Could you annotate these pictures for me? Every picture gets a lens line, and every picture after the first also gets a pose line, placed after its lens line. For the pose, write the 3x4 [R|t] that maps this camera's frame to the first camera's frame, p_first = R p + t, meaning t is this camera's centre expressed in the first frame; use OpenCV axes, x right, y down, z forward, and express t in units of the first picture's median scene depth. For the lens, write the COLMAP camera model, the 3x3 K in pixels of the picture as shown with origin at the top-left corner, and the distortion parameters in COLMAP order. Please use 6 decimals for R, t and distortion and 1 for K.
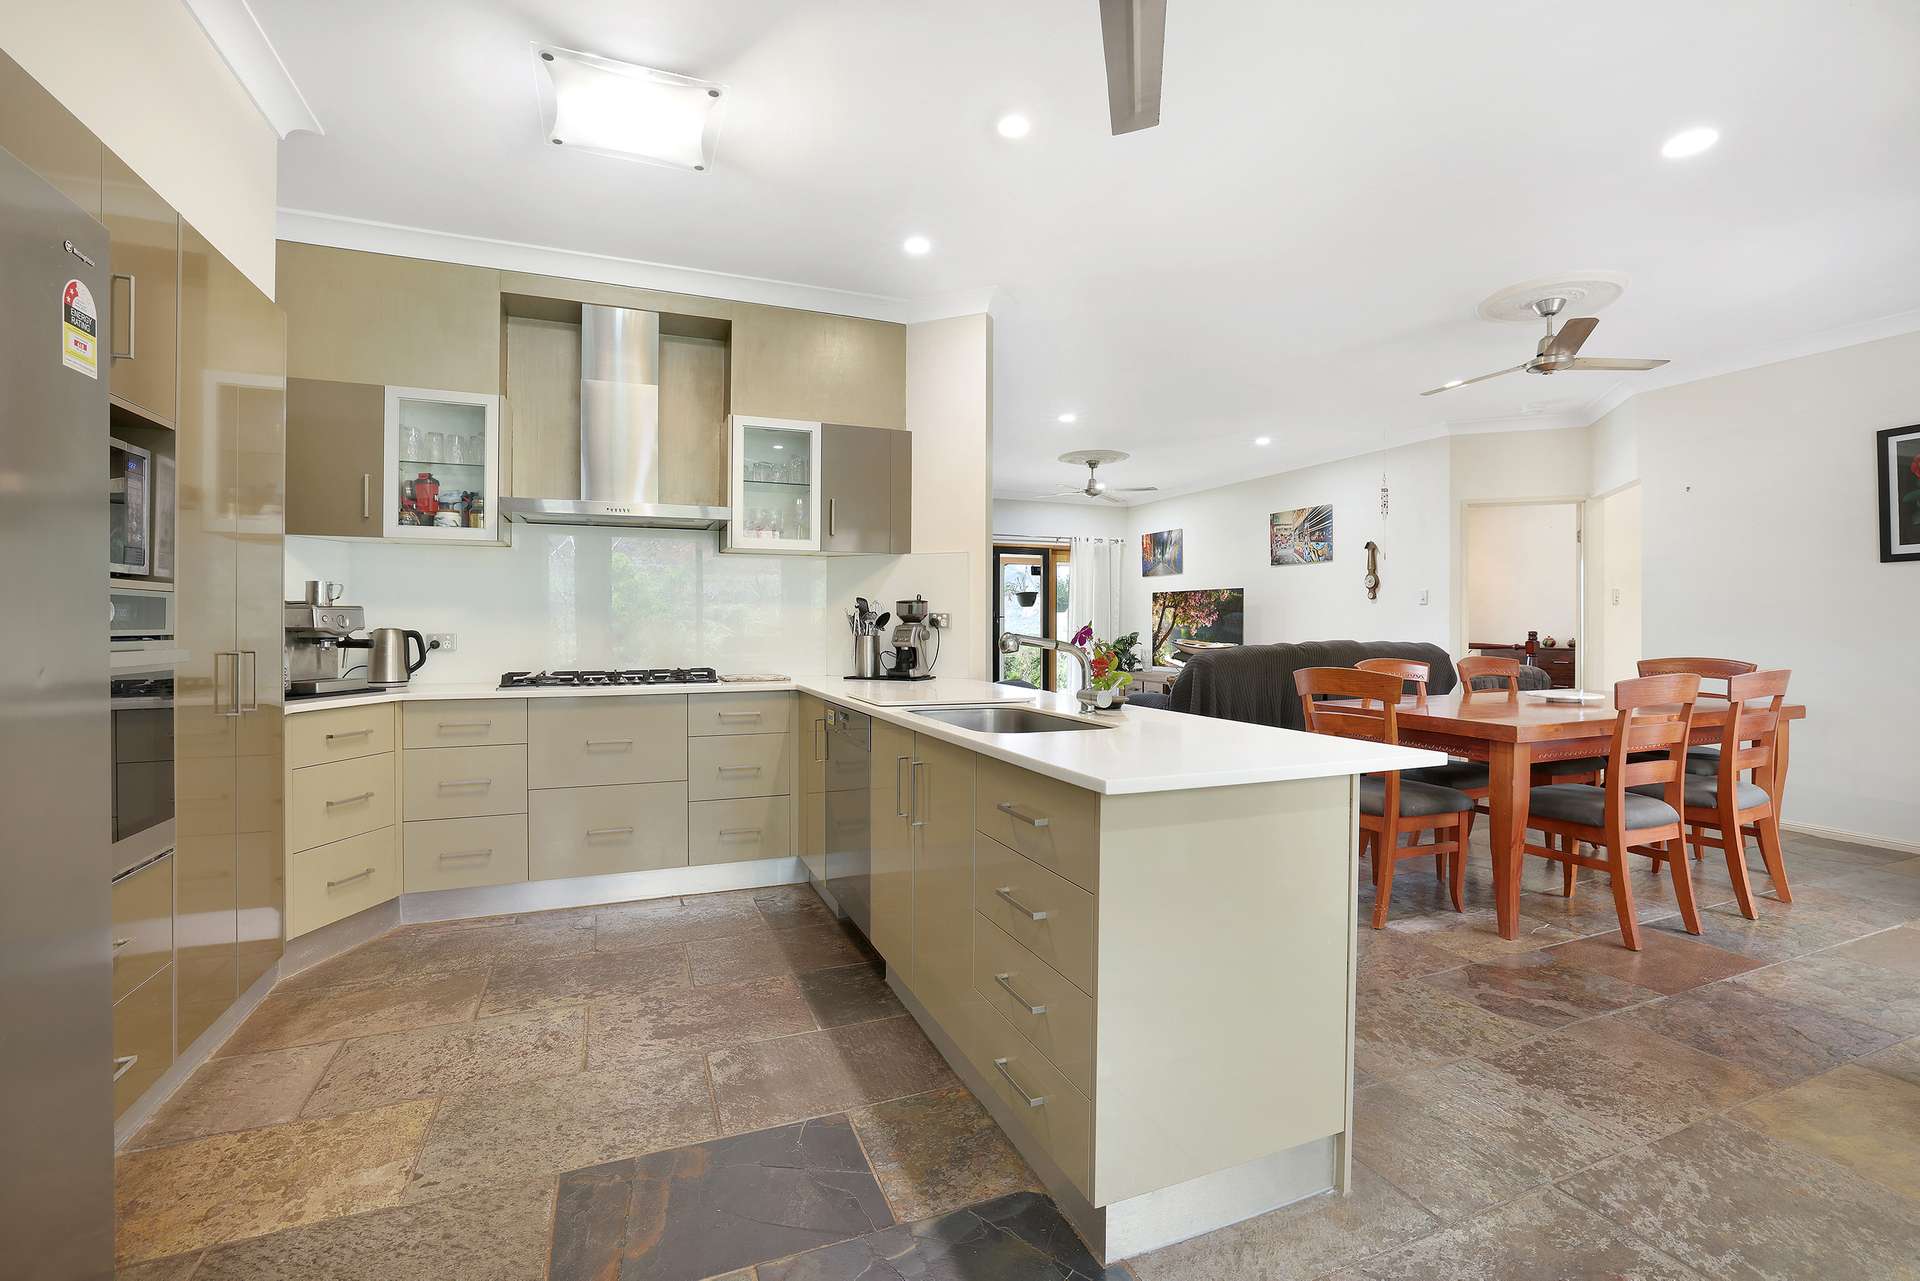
lens RADIAL K [[841.6, 0, 964.9], [0, 841.6, 633.6], [0, 0, 1]] dist [-0.040708, 0.012183]
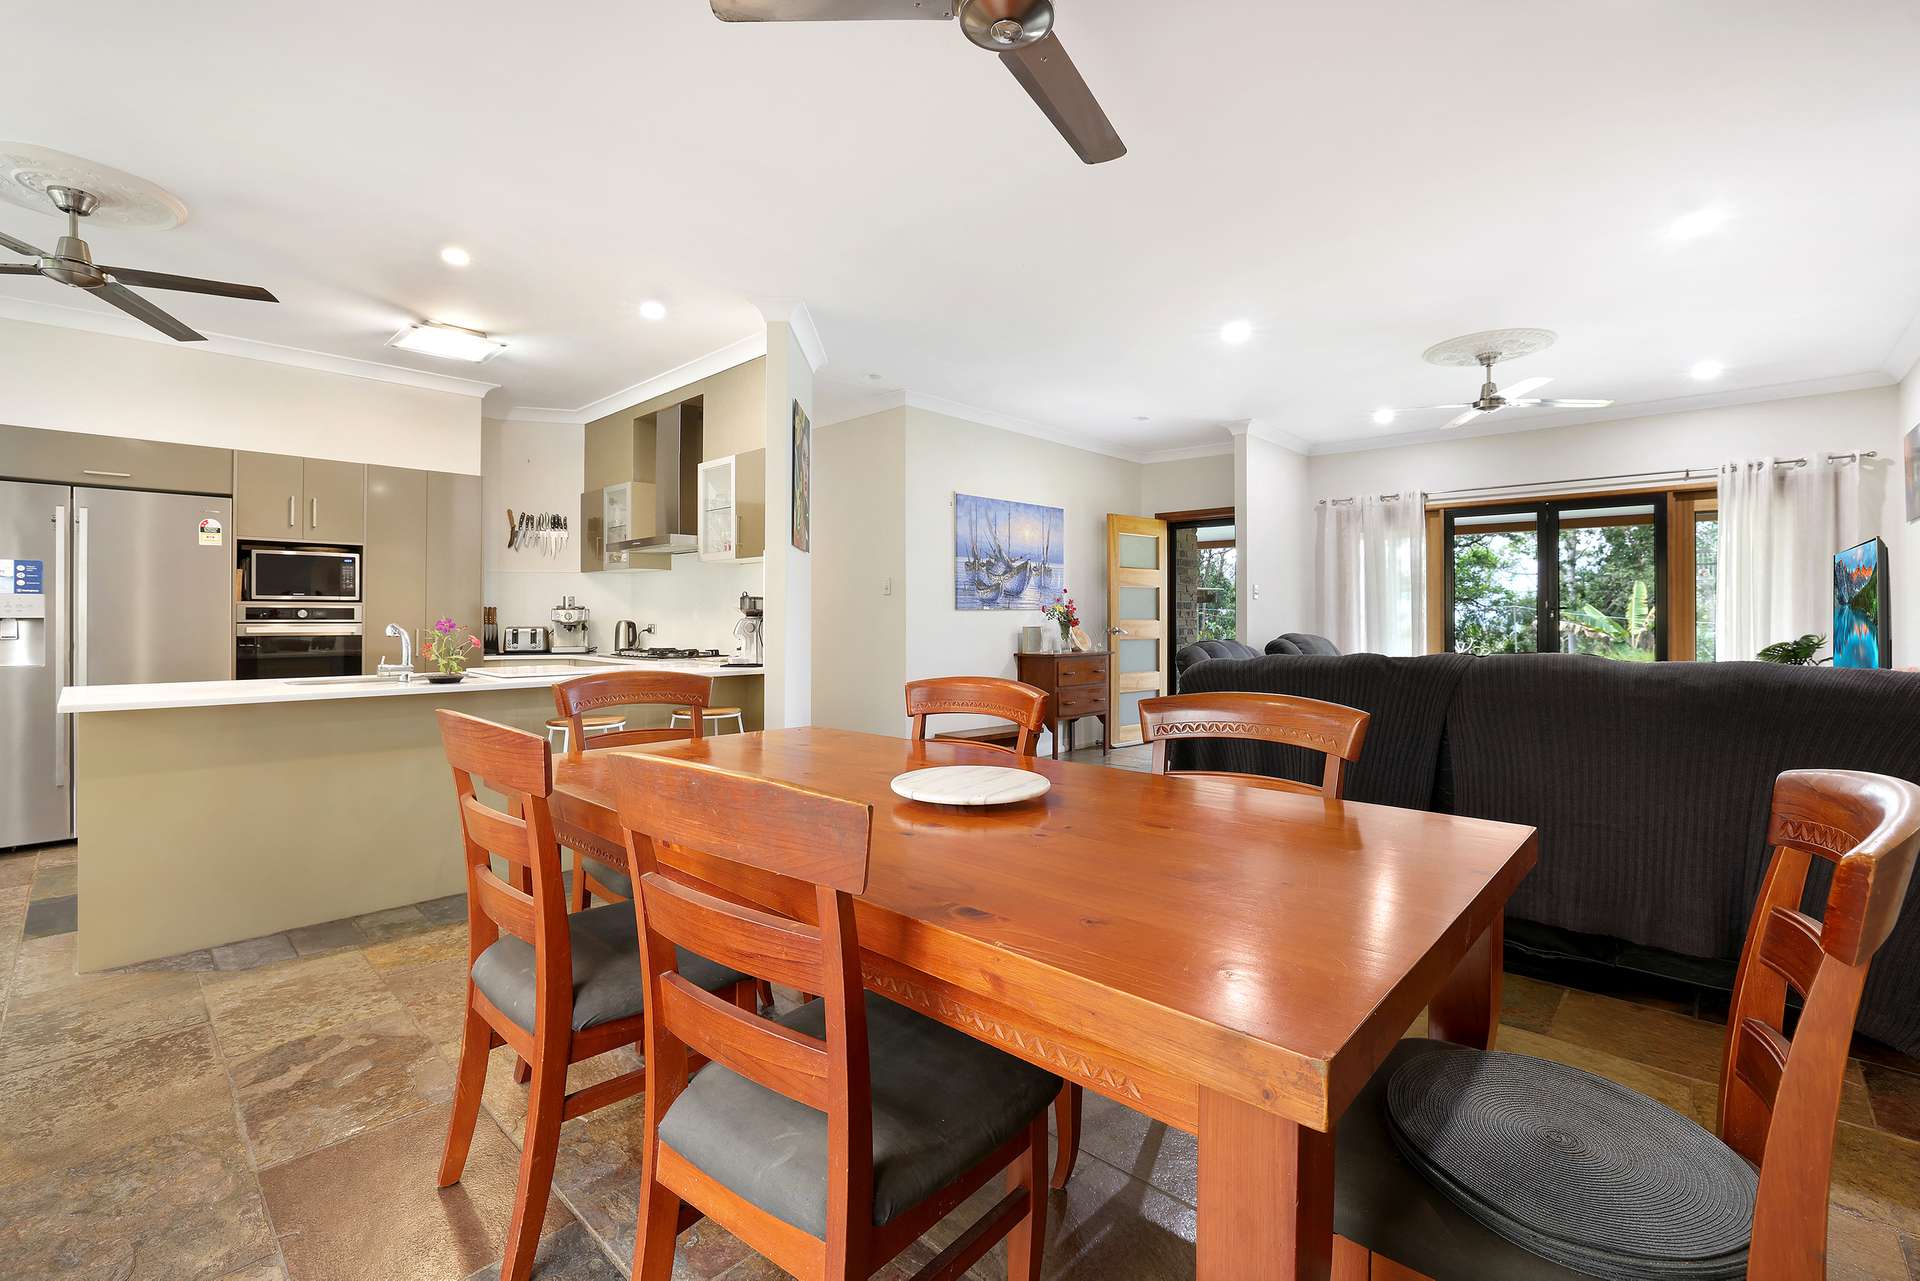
lens RADIAL K [[841.6, 0, 964.9], [0, 841.6, 633.6], [0, 0, 1]] dist [-0.040708, 0.012183]
pose [[0.409693, 0.015189, -0.912097, 0.540844], [-0.010675, 0.999873, 0.011856, -0.004206], [0.912161, 0.004879, 0.409803, 0.398763]]
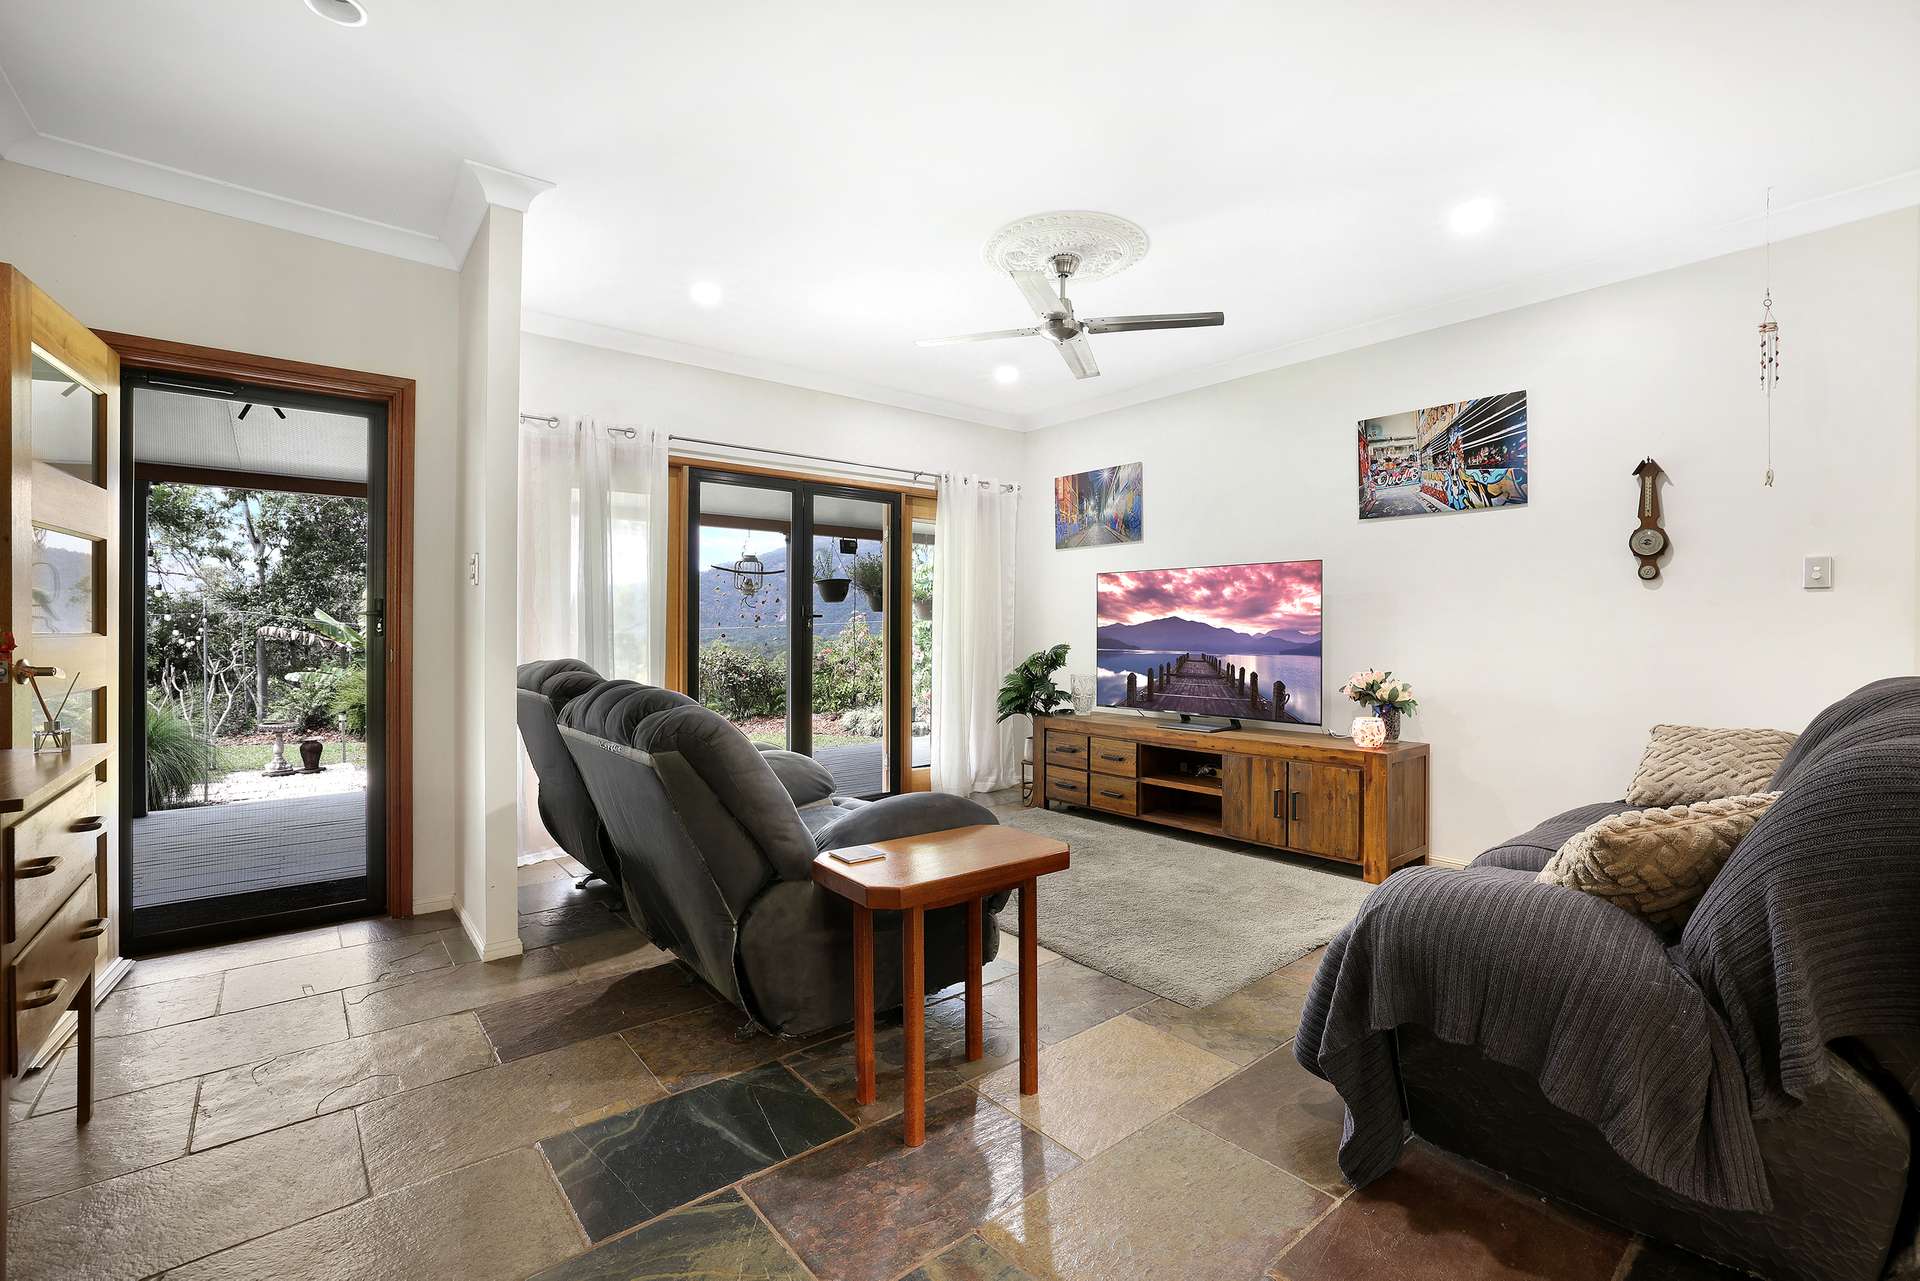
lens RADIAL K [[841.6, 0, 964.9], [0, 841.6, 633.6], [0, 0, 1]] dist [-0.040708, 0.012183]
pose [[0.957791, -0.001357, 0.287462, -0.022815], [0.002858, 0.999984, -0.004805, -0.007882], [-0.287451, 0.005424, 0.957780, 0.588105]]
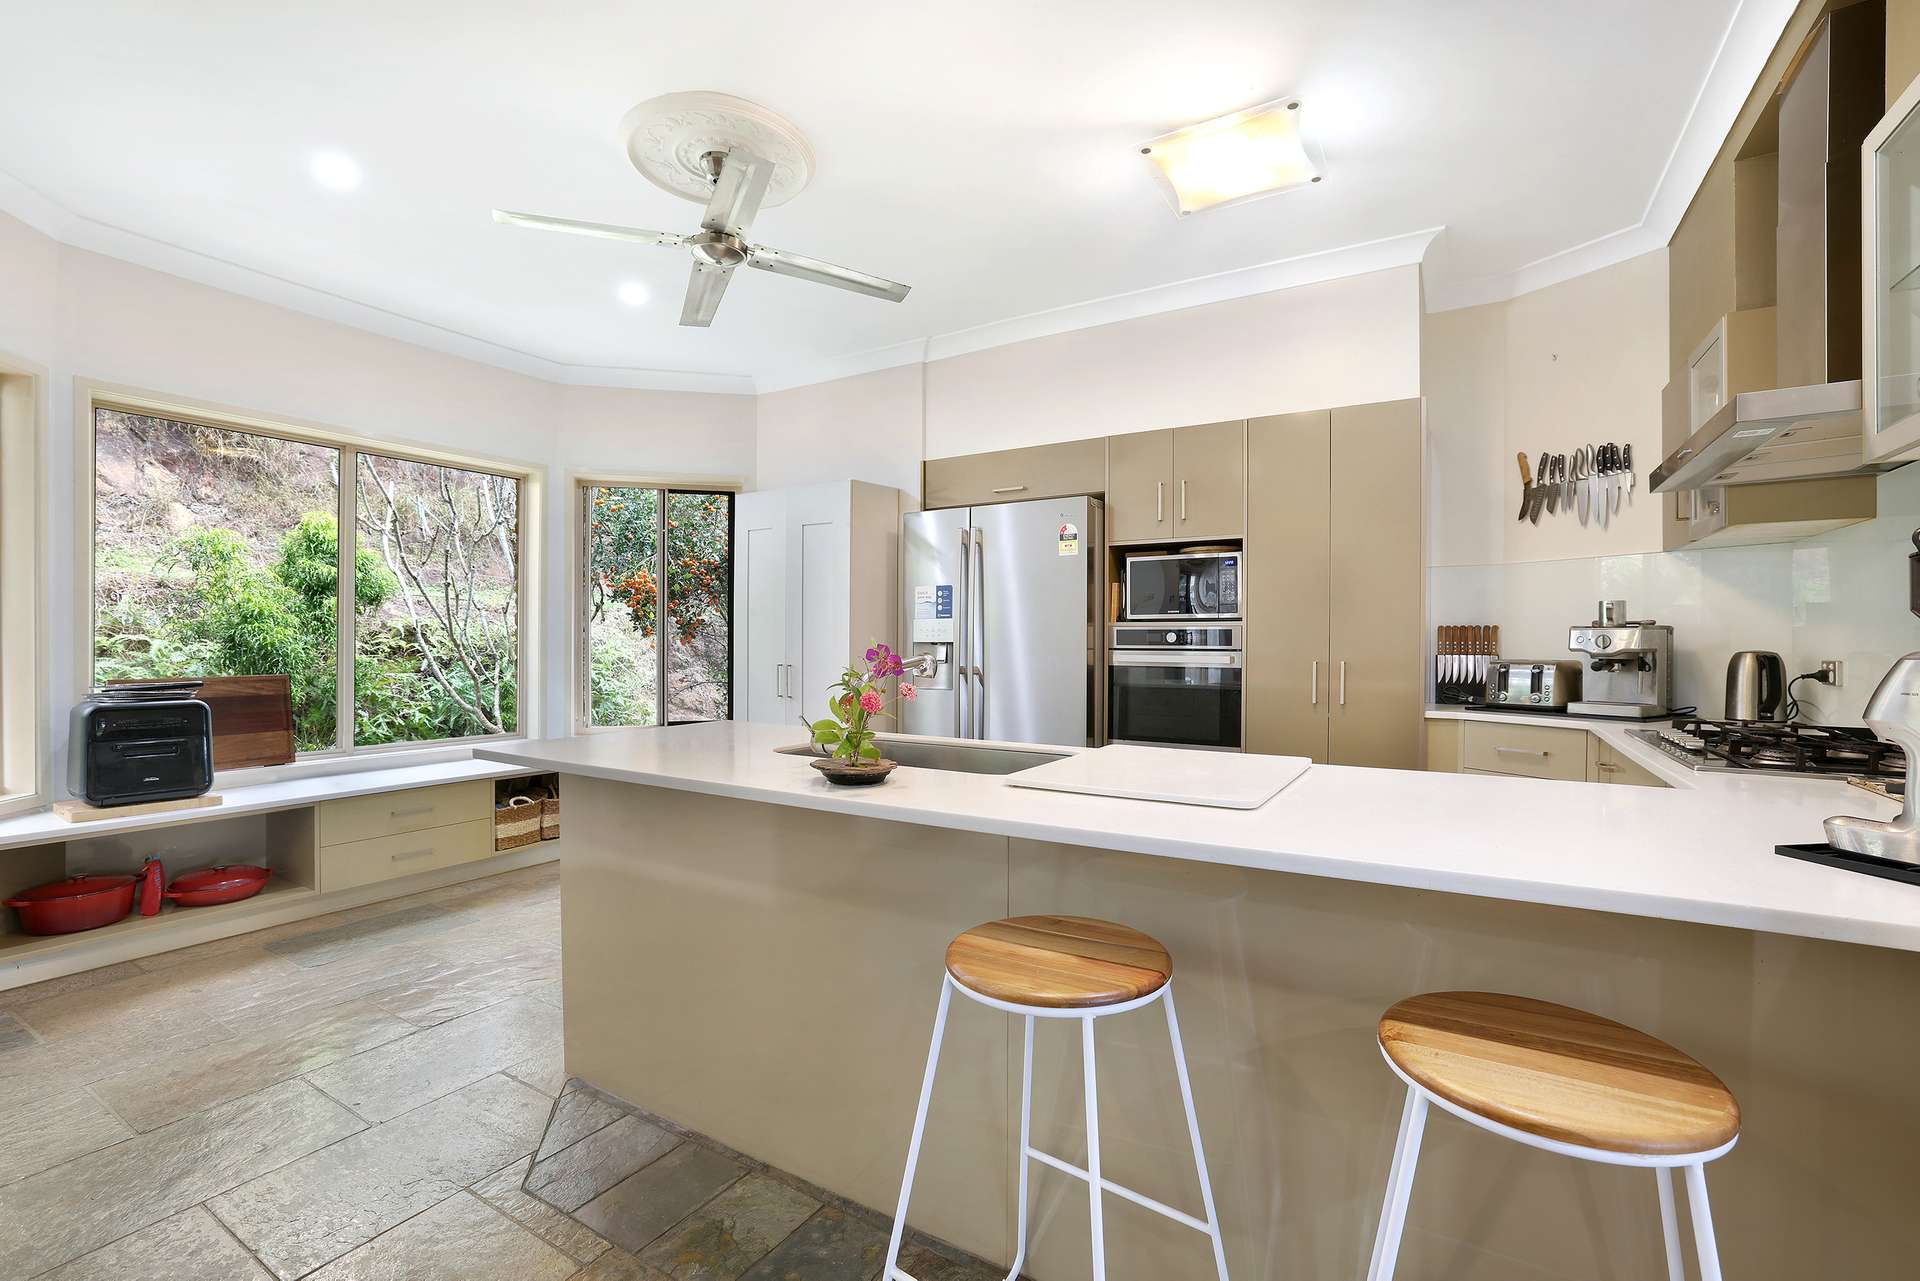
lens RADIAL K [[841.6, 0, 964.9], [0, 841.6, 633.6], [0, 0, 1]] dist [-0.040708, 0.012183]
pose [[-0.809923, -0.007403, -0.586490, 0.187722], [-0.010886, 0.999938, 0.002410, -0.008056], [0.586435, 0.008337, -0.809953, 0.500054]]
